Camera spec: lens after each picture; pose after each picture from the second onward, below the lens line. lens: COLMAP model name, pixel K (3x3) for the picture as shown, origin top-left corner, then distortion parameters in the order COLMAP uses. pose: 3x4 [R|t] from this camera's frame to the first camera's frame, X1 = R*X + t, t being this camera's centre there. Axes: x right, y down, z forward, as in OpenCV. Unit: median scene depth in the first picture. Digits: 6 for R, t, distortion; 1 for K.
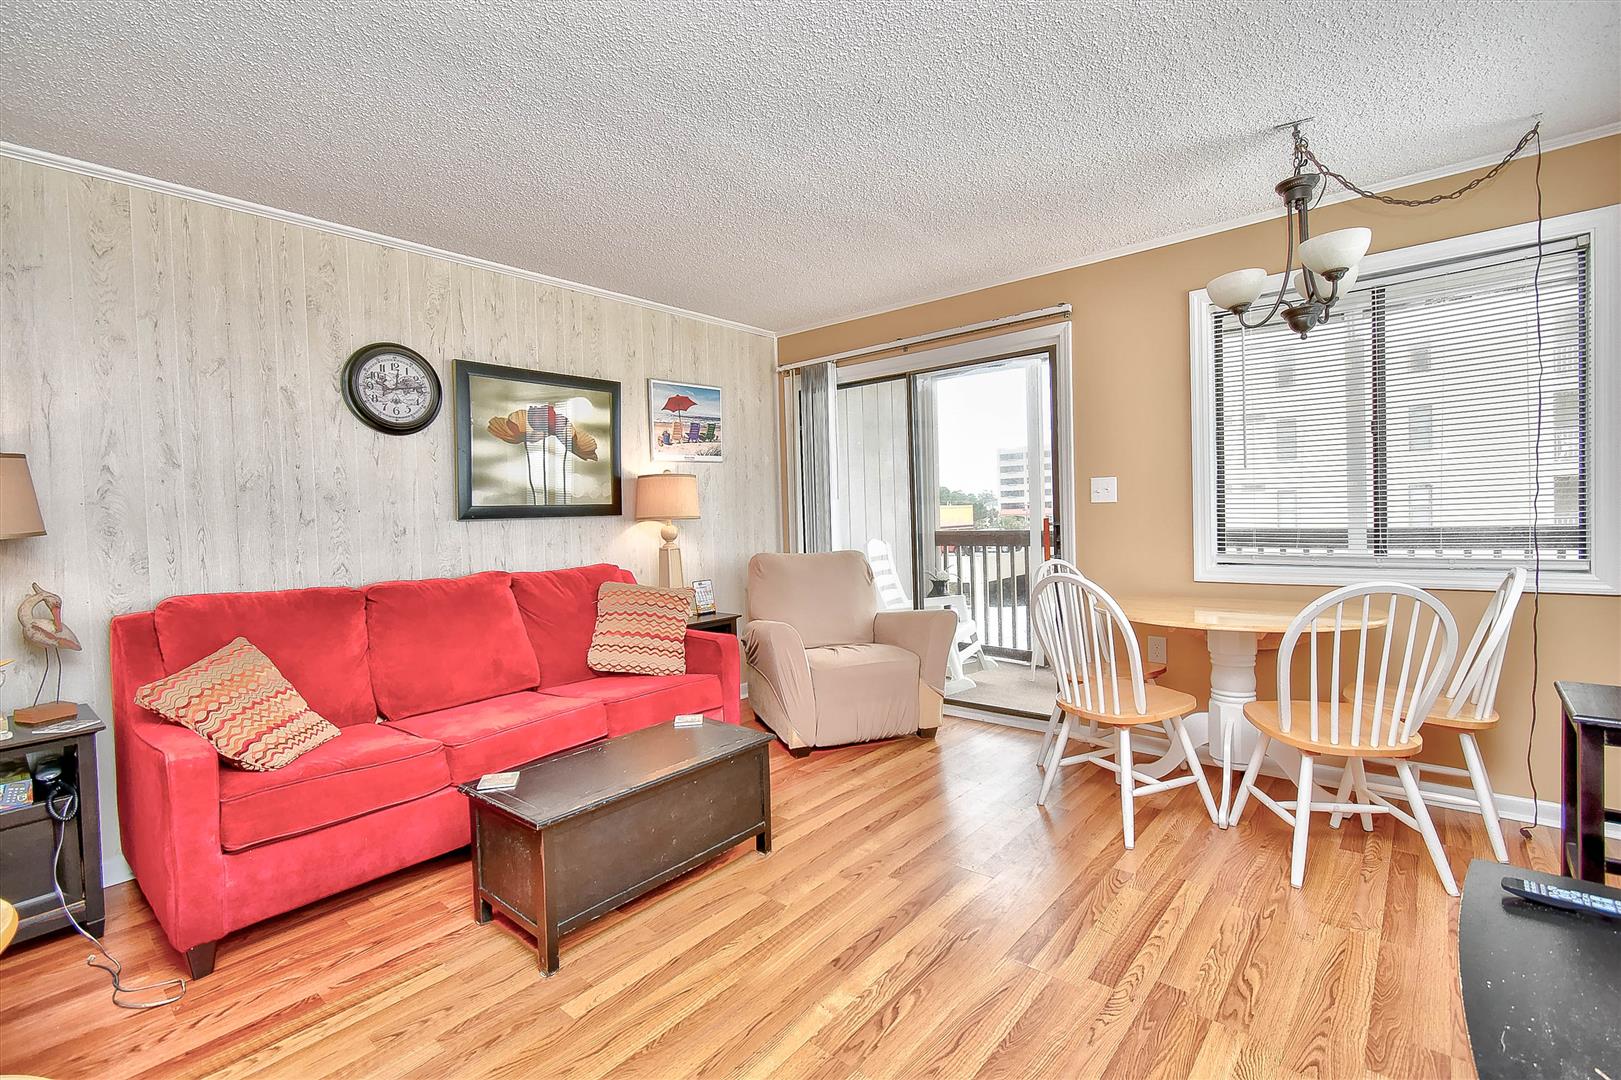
lens RADIAL K [[721.8, 0, 808.3], [0, 721.8, 535.4], [0, 0, 1]] dist [0.000947, -0.000589]
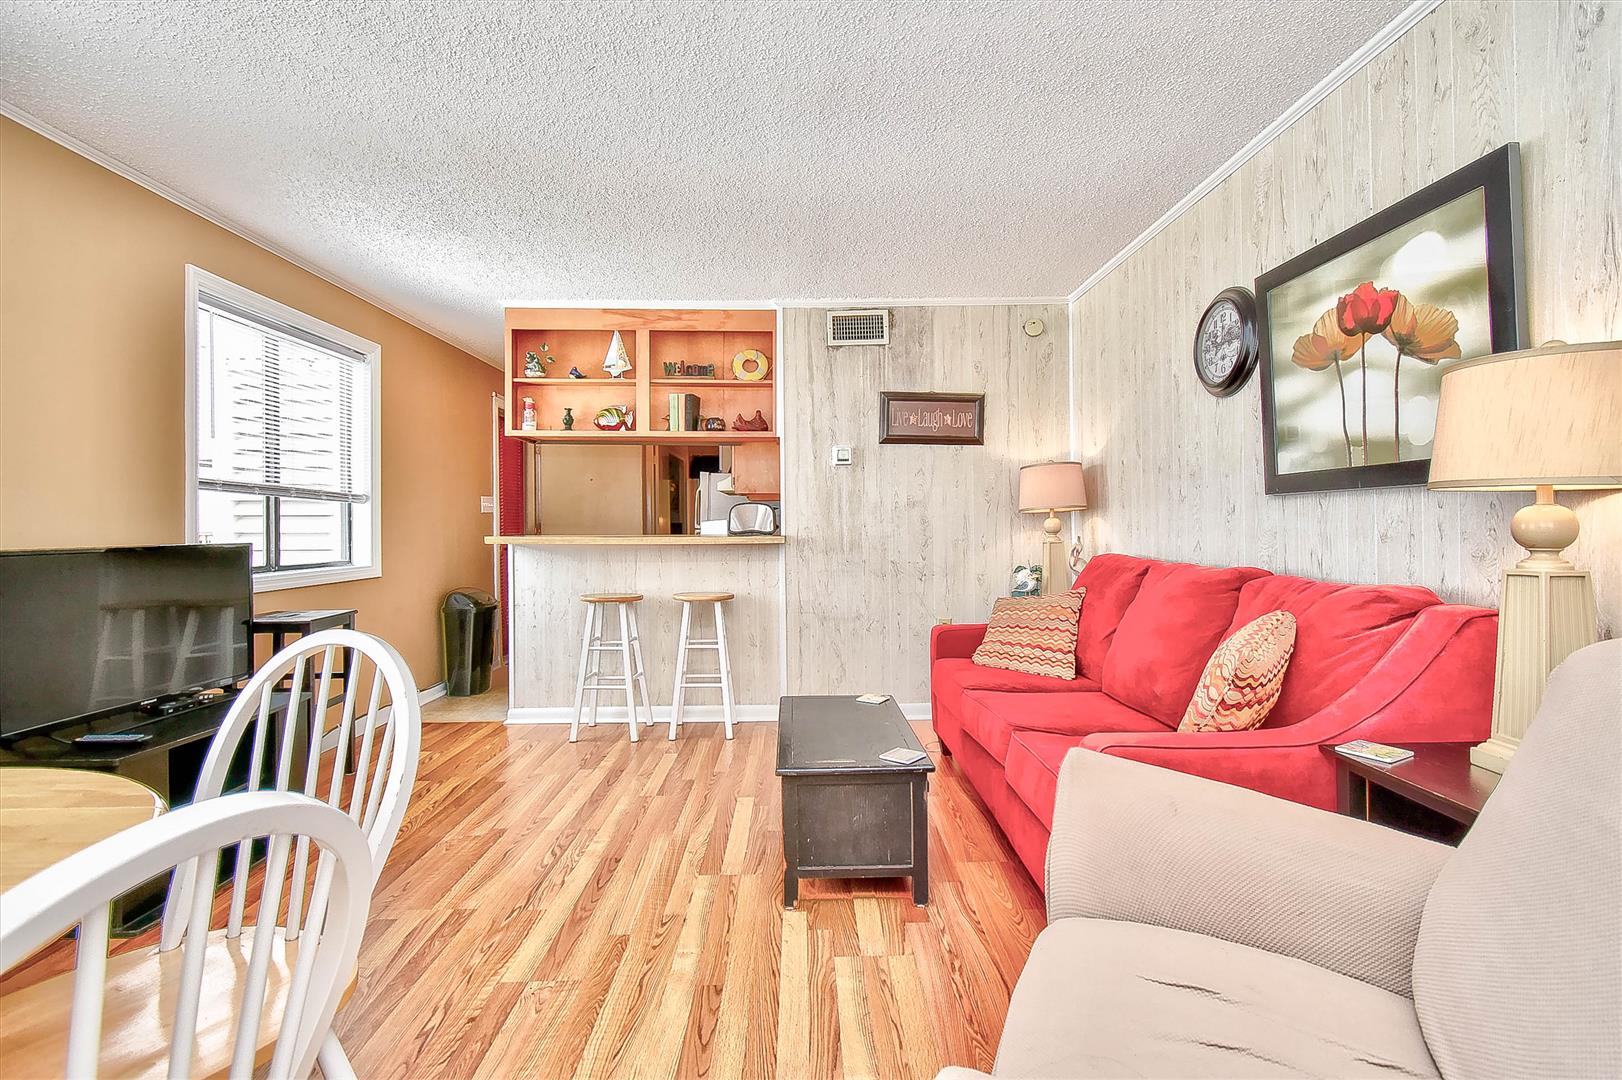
lens RADIAL K [[722.2, 0, 814.8], [0, 722.2, 528.6], [0, 0, 1]] dist [0.000947, -0.000589]
pose [[-0.735195, 0.041292, -0.676597, 0.354332], [0.009585, 0.998676, 0.050533, -0.028721], [0.677788, 0.030666, -0.734617, 1.234367]]
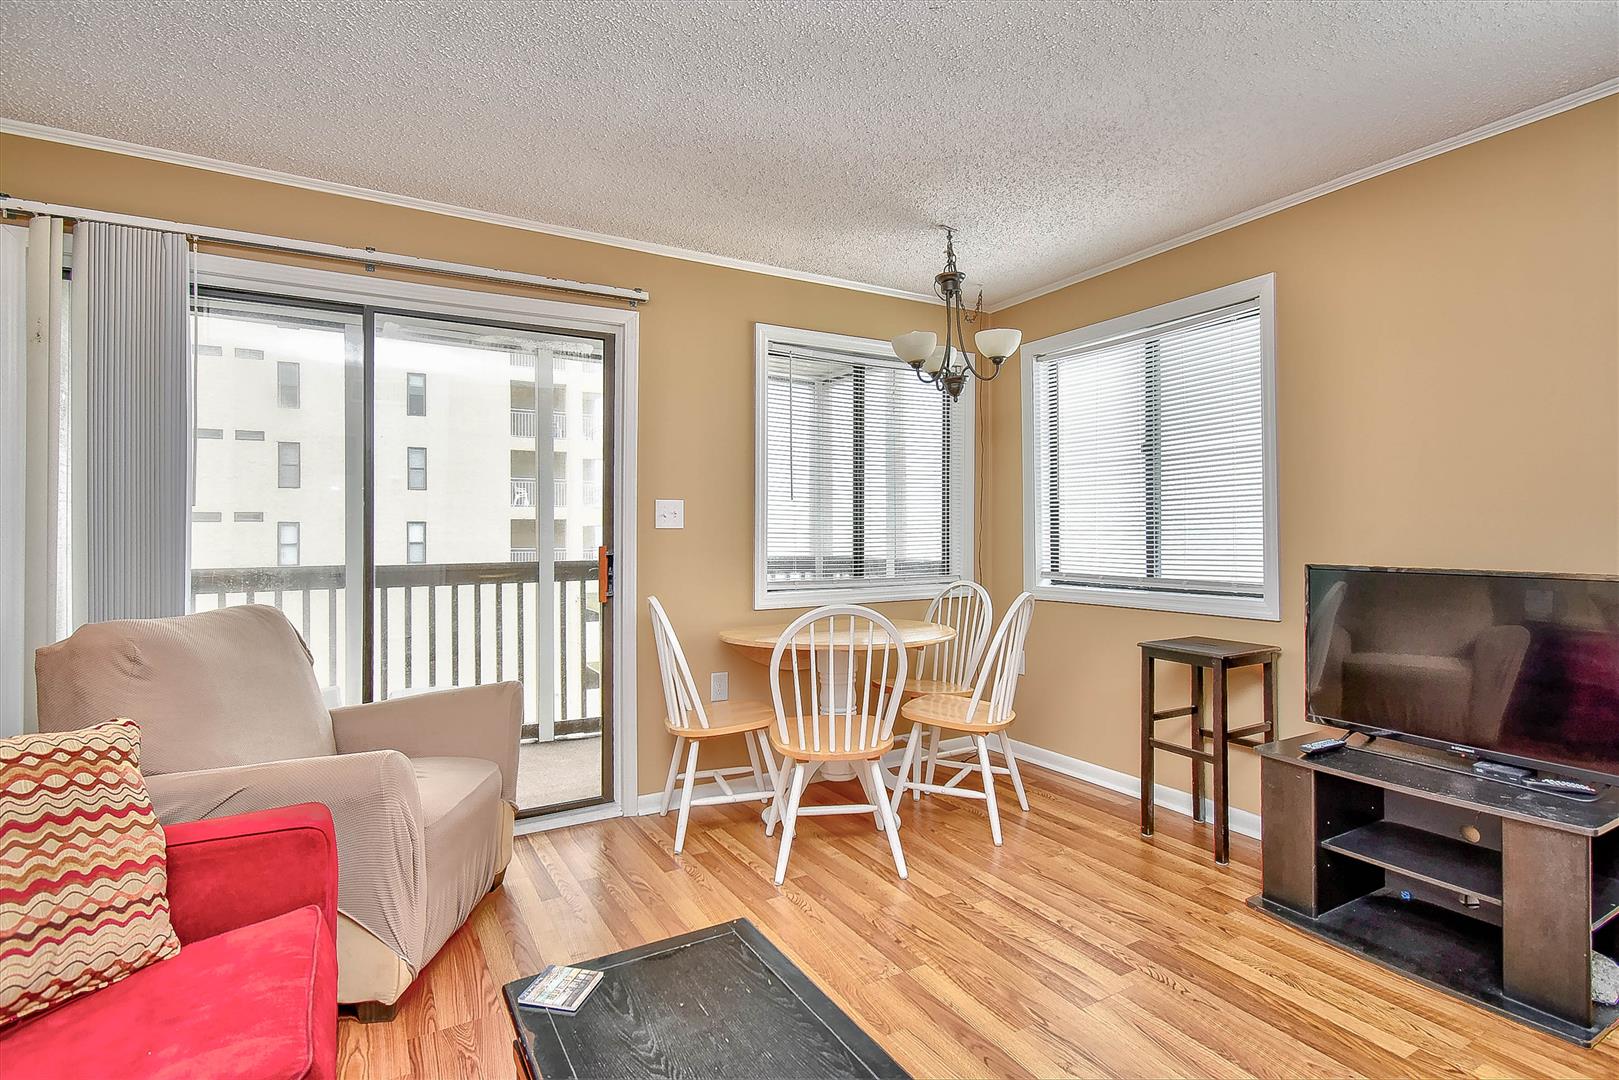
lens RADIAL K [[792.2, 0, 819.6], [0, 792.2, 523.0], [0, 0, 1]] dist [-0.000828, 0.000318]
pose [[0.316190, 0.038031, 0.947933, -0.477941], [0.021992, 0.998634, -0.047401, -0.002697], [-0.948441, 0.035834, 0.314922, 0.561290]]
